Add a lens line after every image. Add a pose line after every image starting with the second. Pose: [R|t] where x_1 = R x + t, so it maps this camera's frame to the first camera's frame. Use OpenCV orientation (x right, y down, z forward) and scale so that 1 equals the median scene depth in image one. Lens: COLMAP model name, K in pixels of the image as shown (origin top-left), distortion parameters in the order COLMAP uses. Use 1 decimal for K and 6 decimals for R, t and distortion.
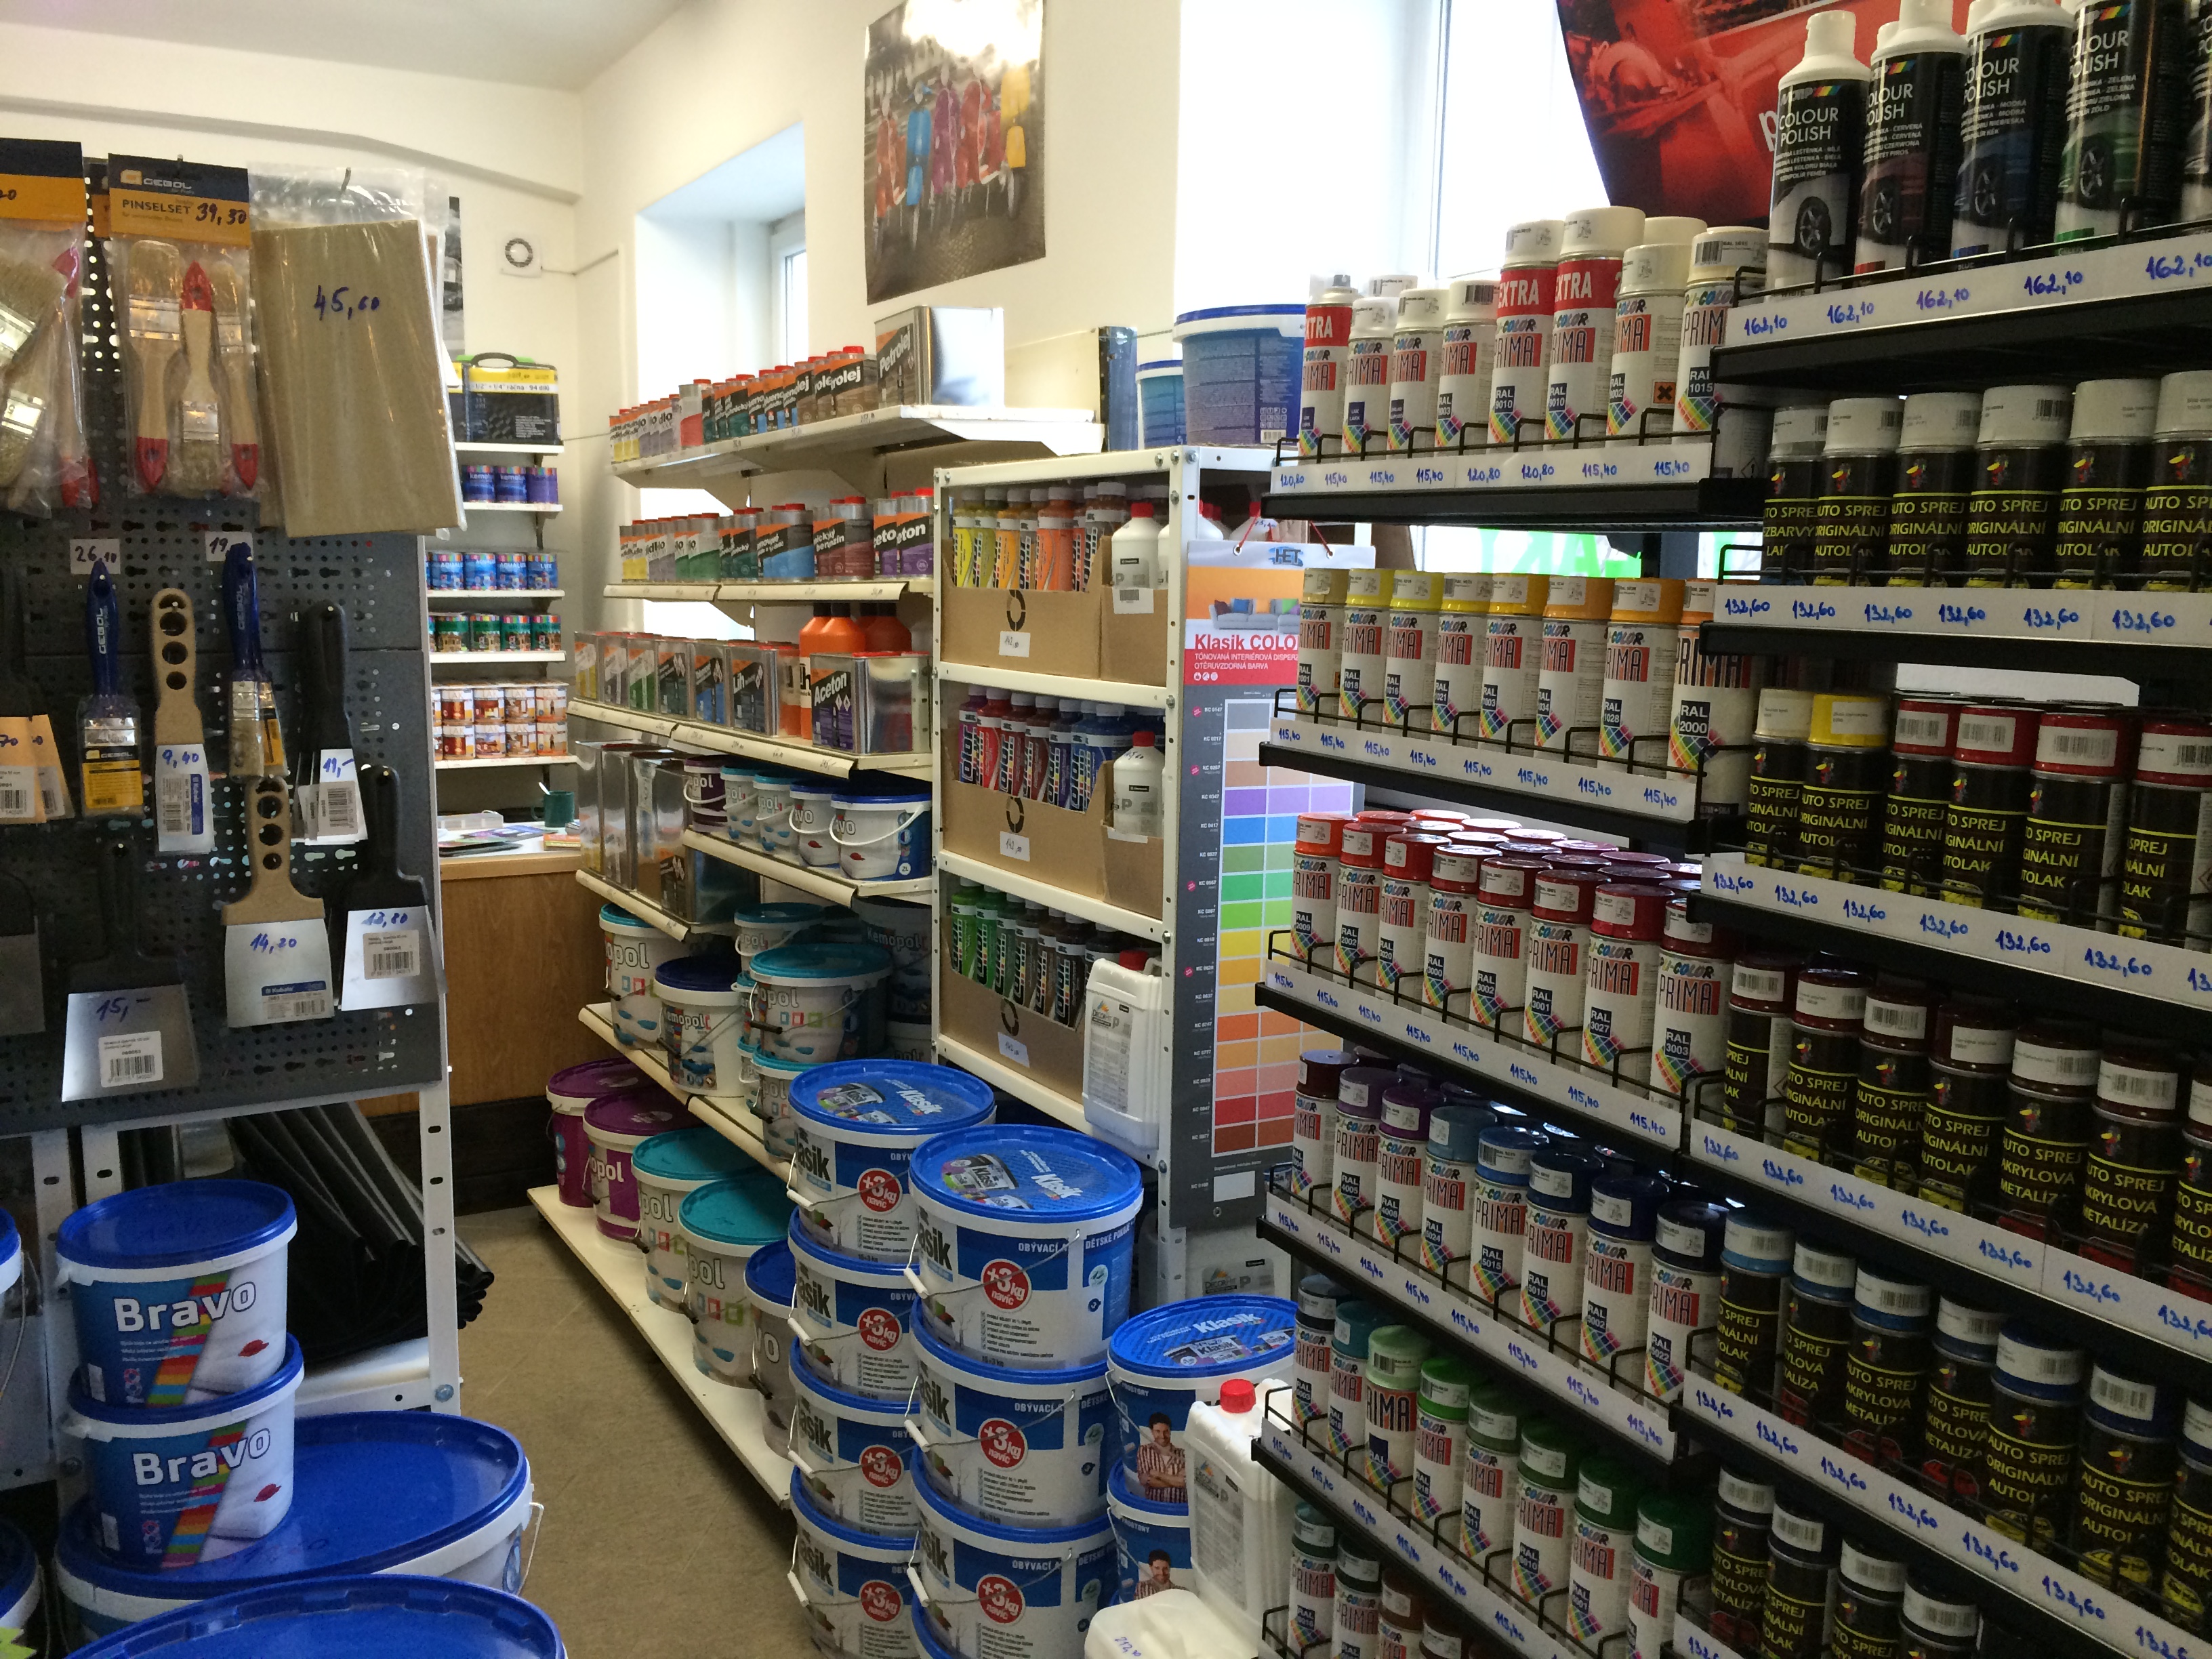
lens RADIAL K [[1923.9, 0, 1100.0], [0, 1923.9, 840.6], [0, 0, 1]] dist [0.079905, -0.095696]
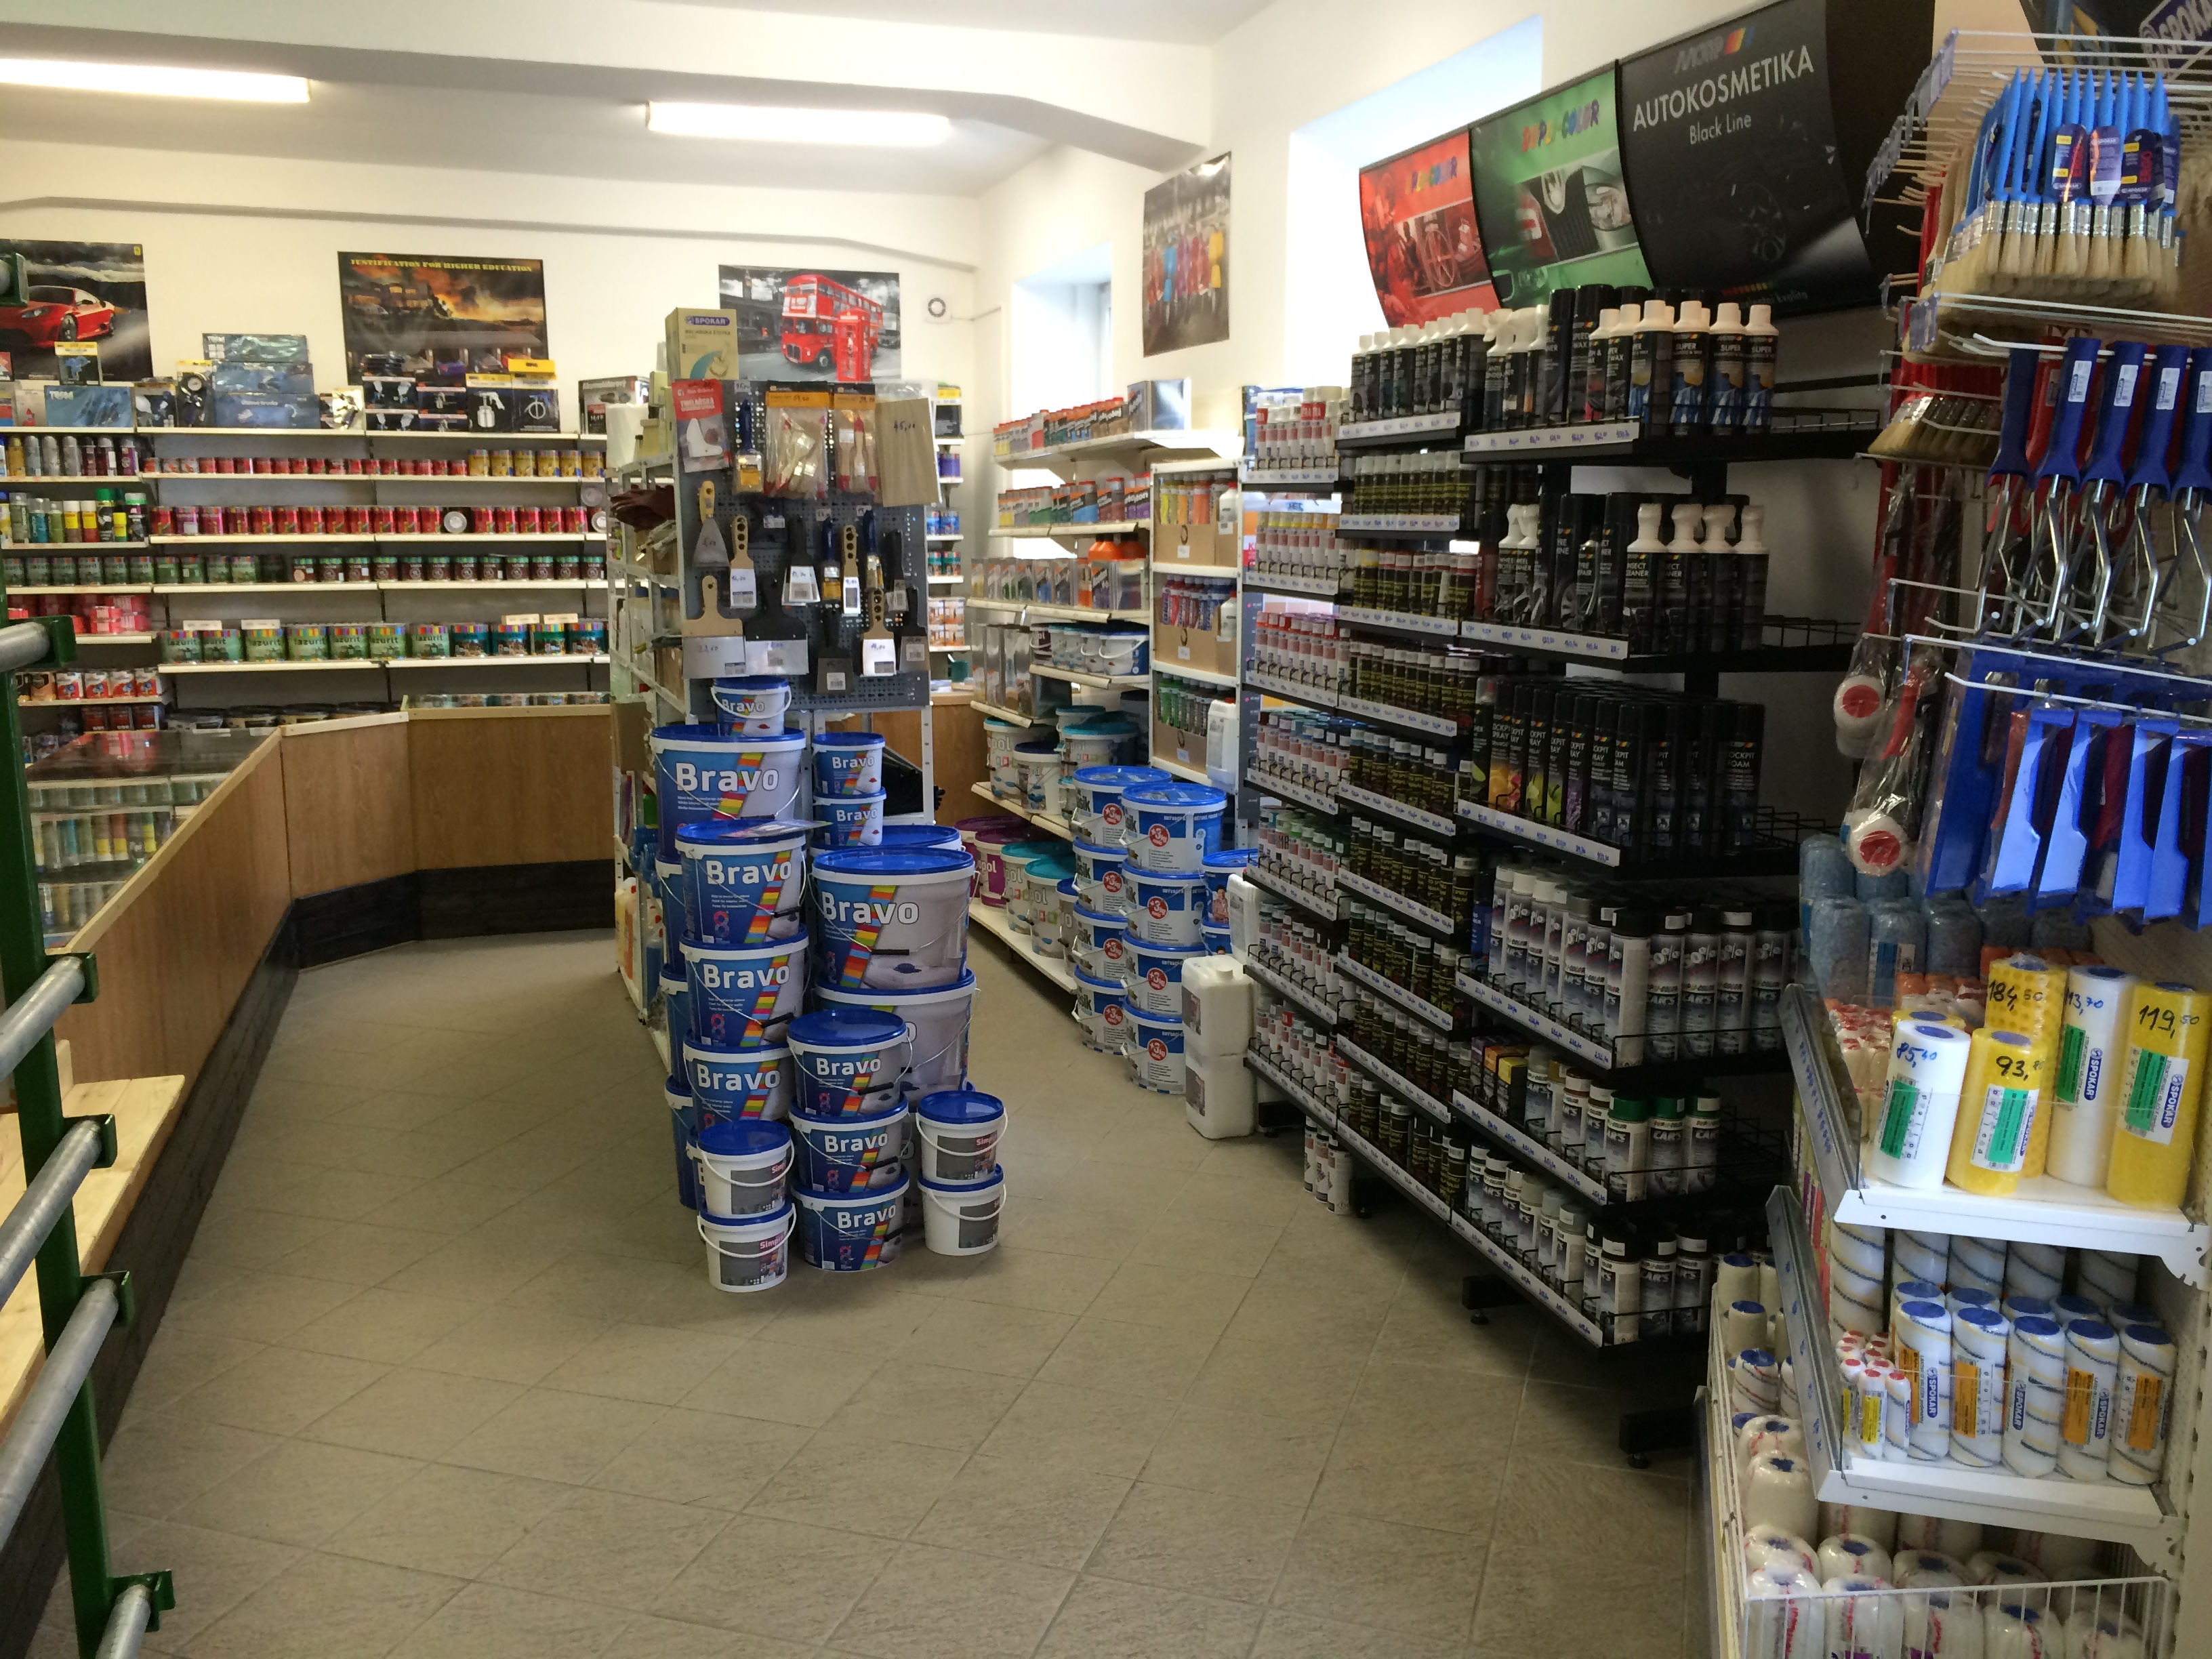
lens RADIAL K [[1923.9, 0, 1100.0], [0, 1923.9, 840.6], [0, 0, 1]] dist [0.079905, -0.095696]
pose [[0.981499, 0.017052, -0.190707, 0.236745], [-0.012239, 0.999577, 0.026389, 0.135549], [0.191076, -0.023566, 0.981292, -0.918538]]
